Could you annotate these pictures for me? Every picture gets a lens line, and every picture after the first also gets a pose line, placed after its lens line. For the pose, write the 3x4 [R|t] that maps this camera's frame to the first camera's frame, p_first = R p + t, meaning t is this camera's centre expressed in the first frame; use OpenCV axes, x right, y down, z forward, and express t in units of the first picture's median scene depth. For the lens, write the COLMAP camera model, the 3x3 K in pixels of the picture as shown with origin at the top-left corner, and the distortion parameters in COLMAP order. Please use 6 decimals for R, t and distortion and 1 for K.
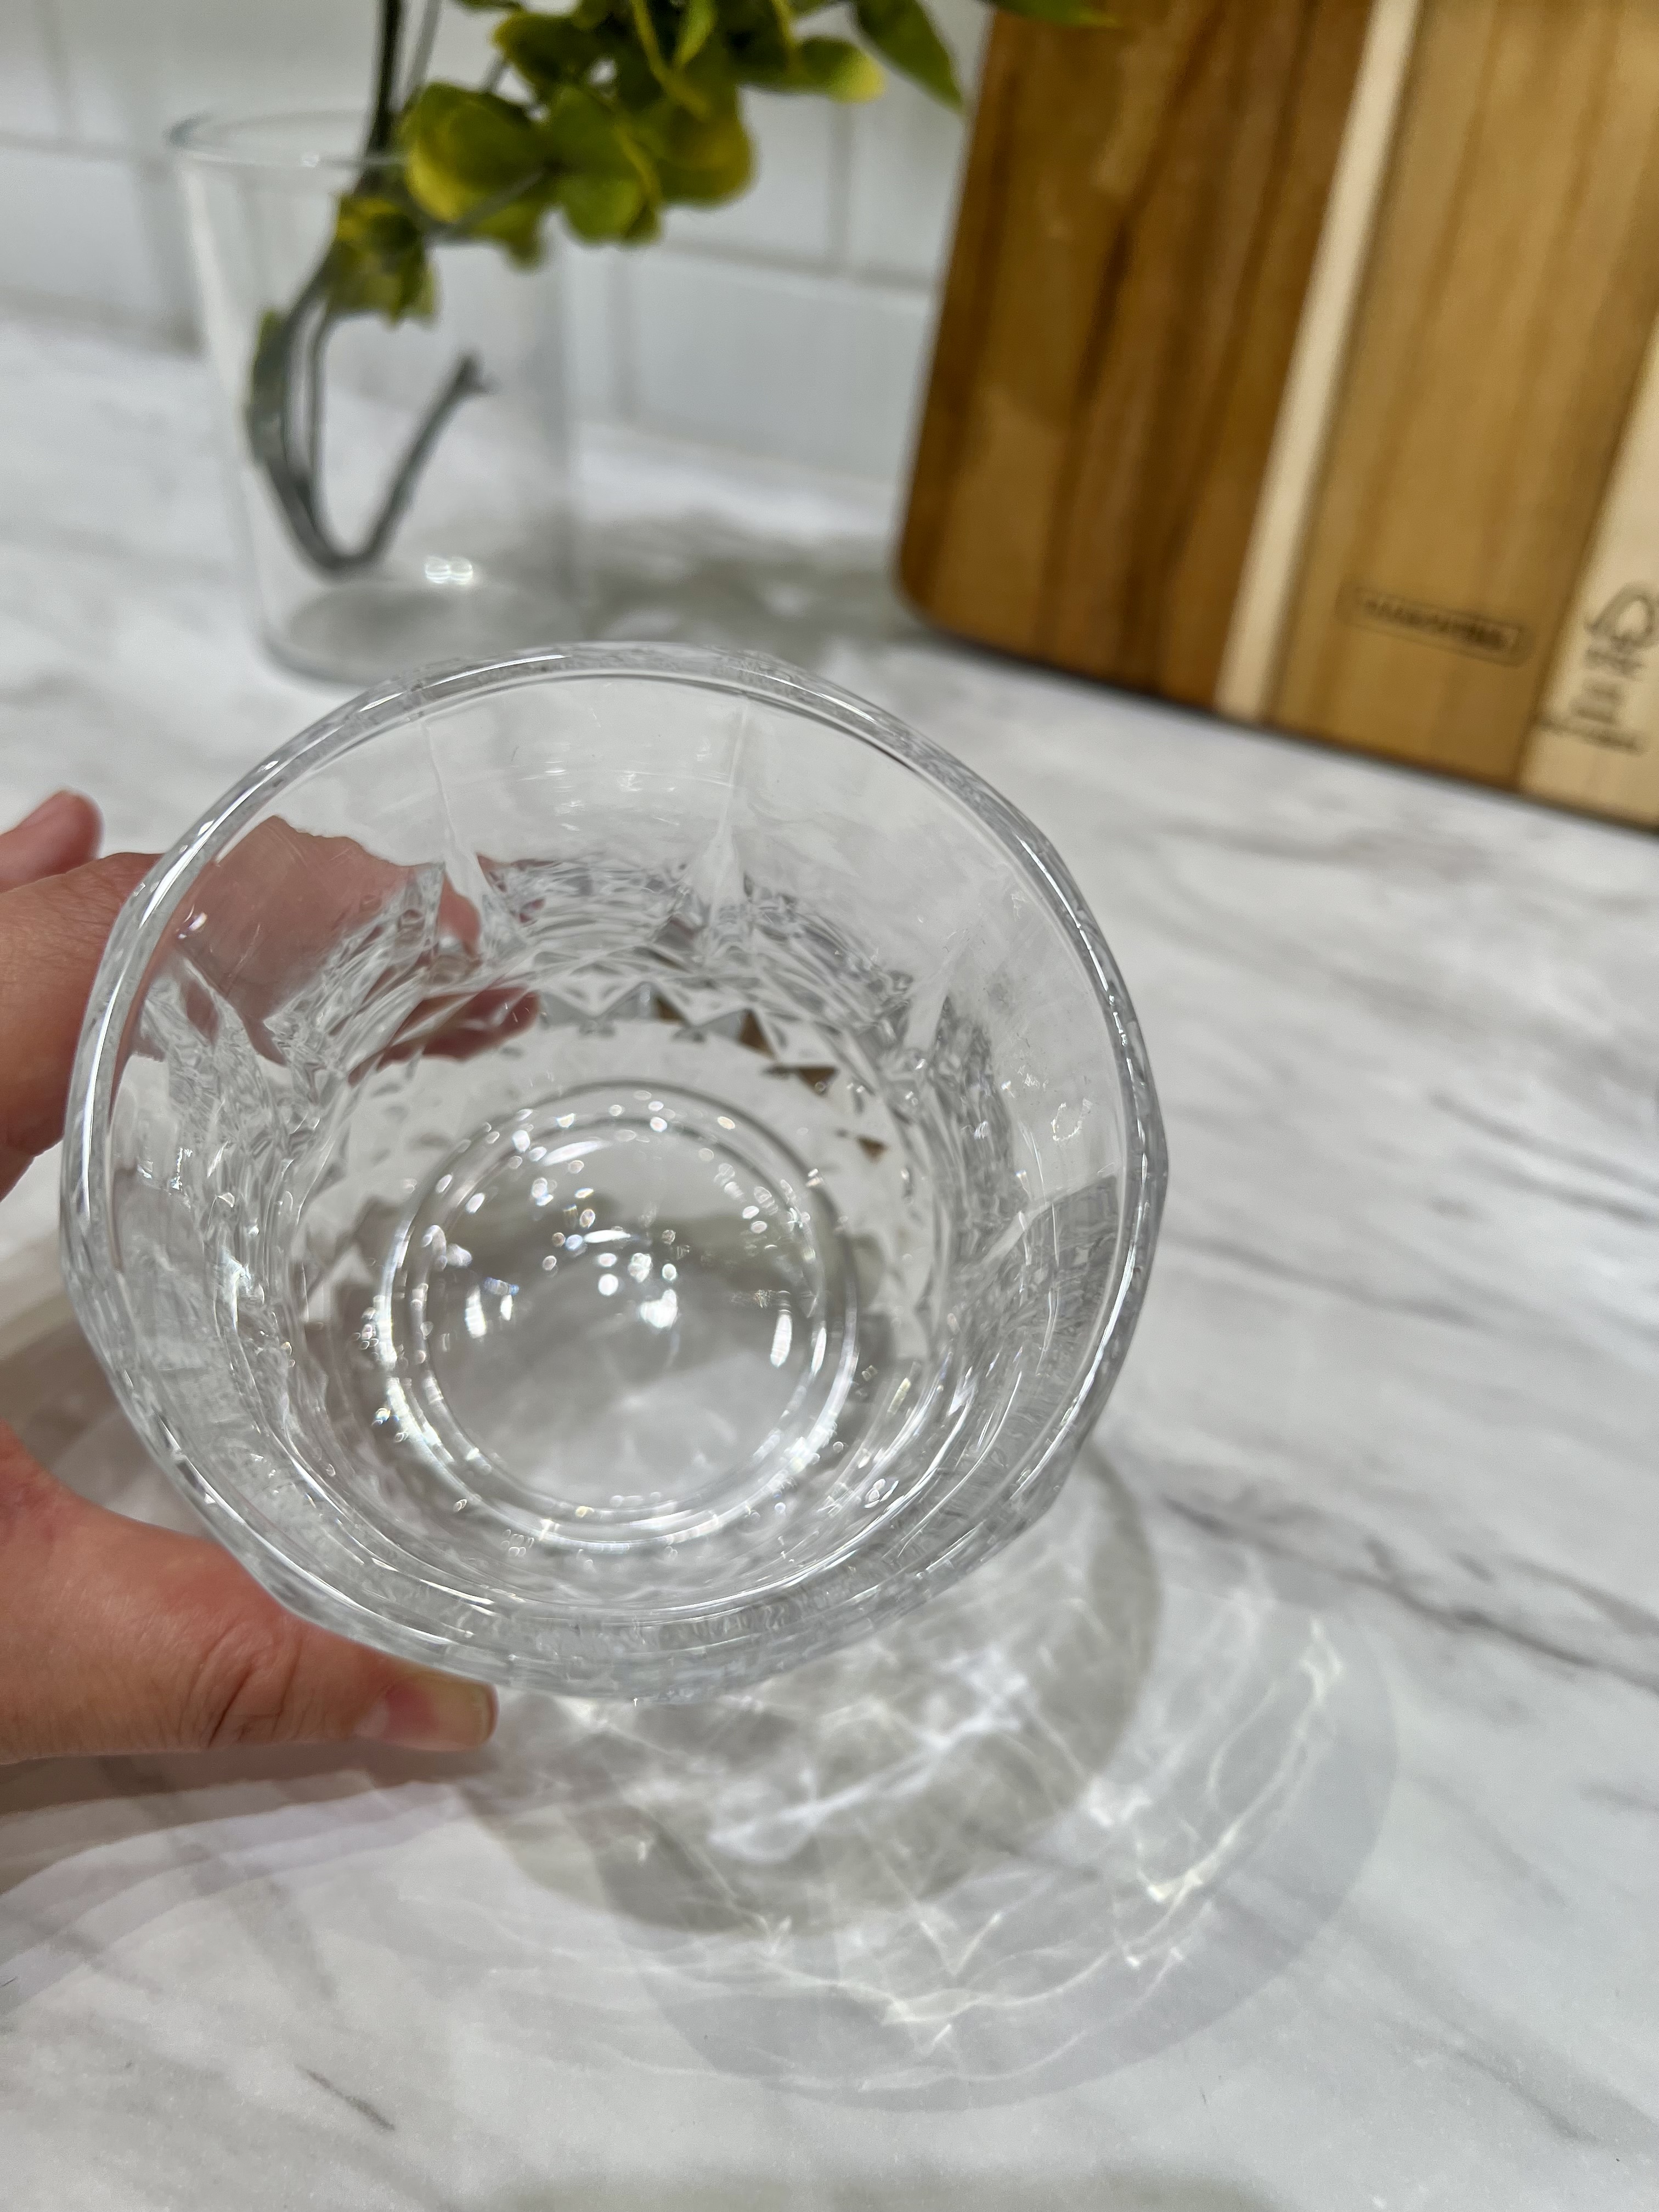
lens RADIAL K [[1731.3, 0, 829.5], [0, 1731.3, 1106.0], [0, 0, 1]] dist [-0.013086, -0.017664]
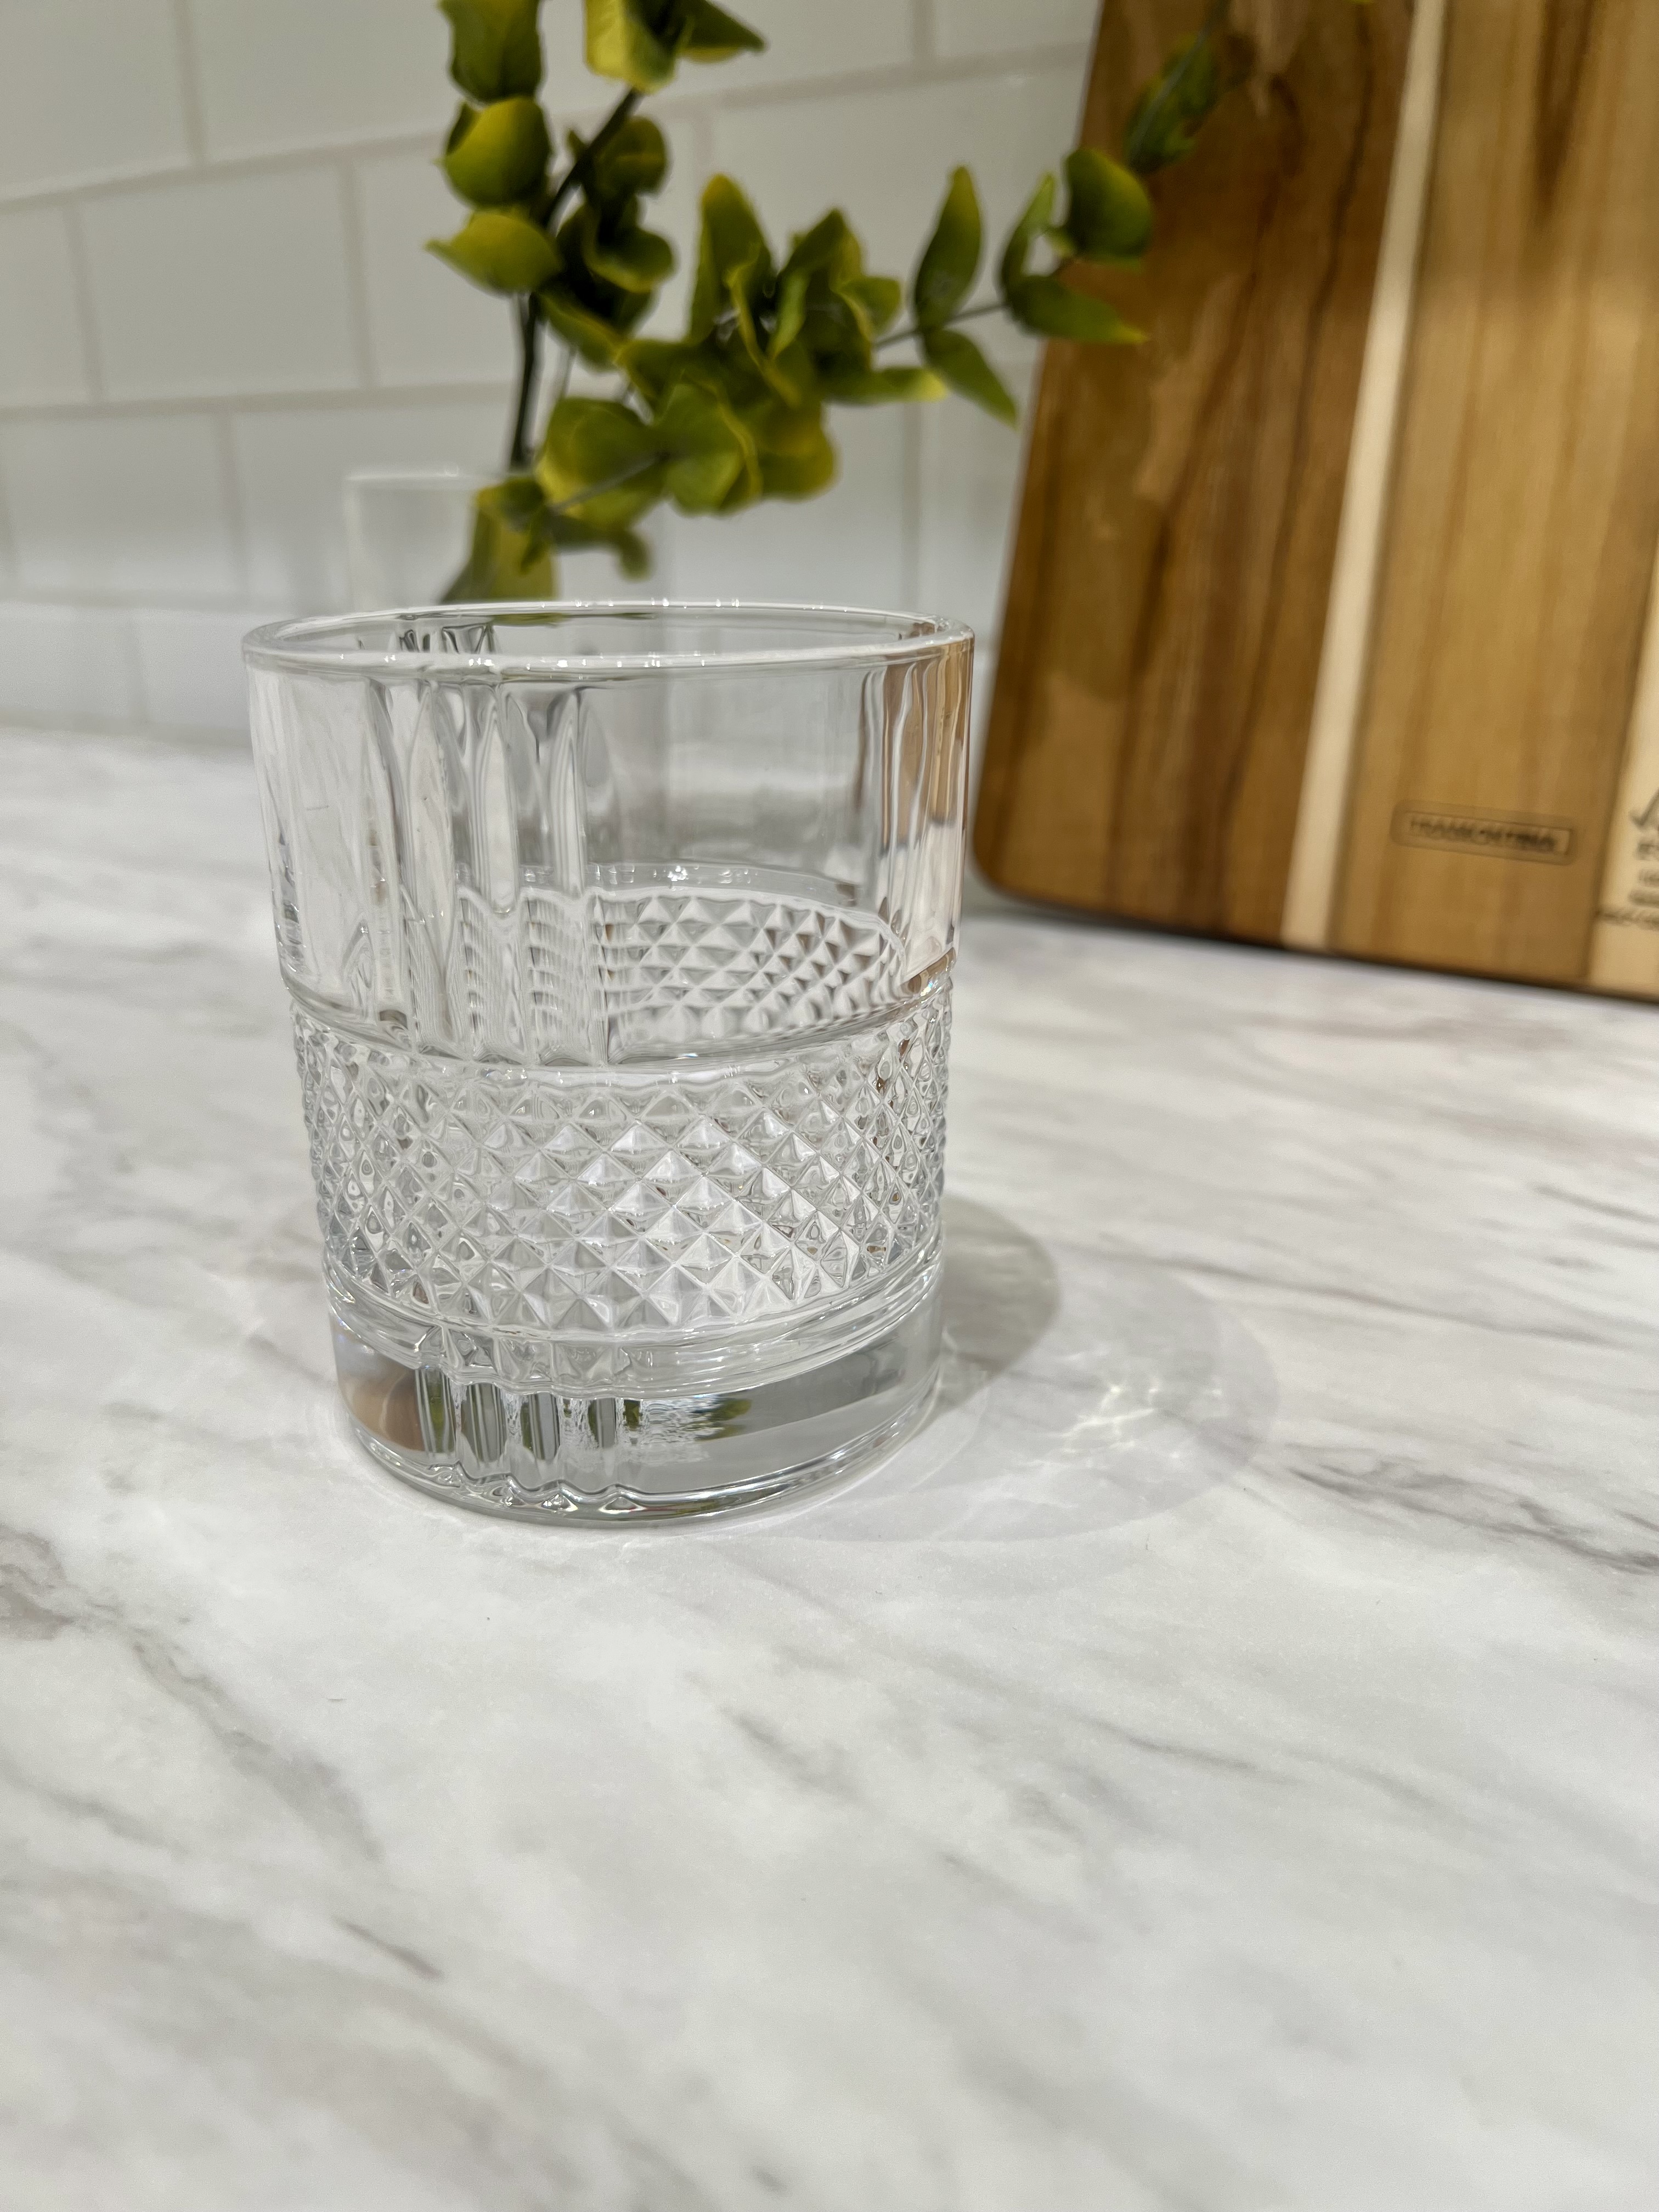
lens RADIAL K [[1721.2, 0, 818.2], [0, 1721.2, 1109.0], [0, 0, 1]] dist [-0.025572, 0.004780]
pose [[0.998552, -0.019371, -0.050188, -0.006476], [0.003786, 0.955911, -0.293633, 0.193614], [0.053663, 0.293017, 0.954600, 0.031463]]
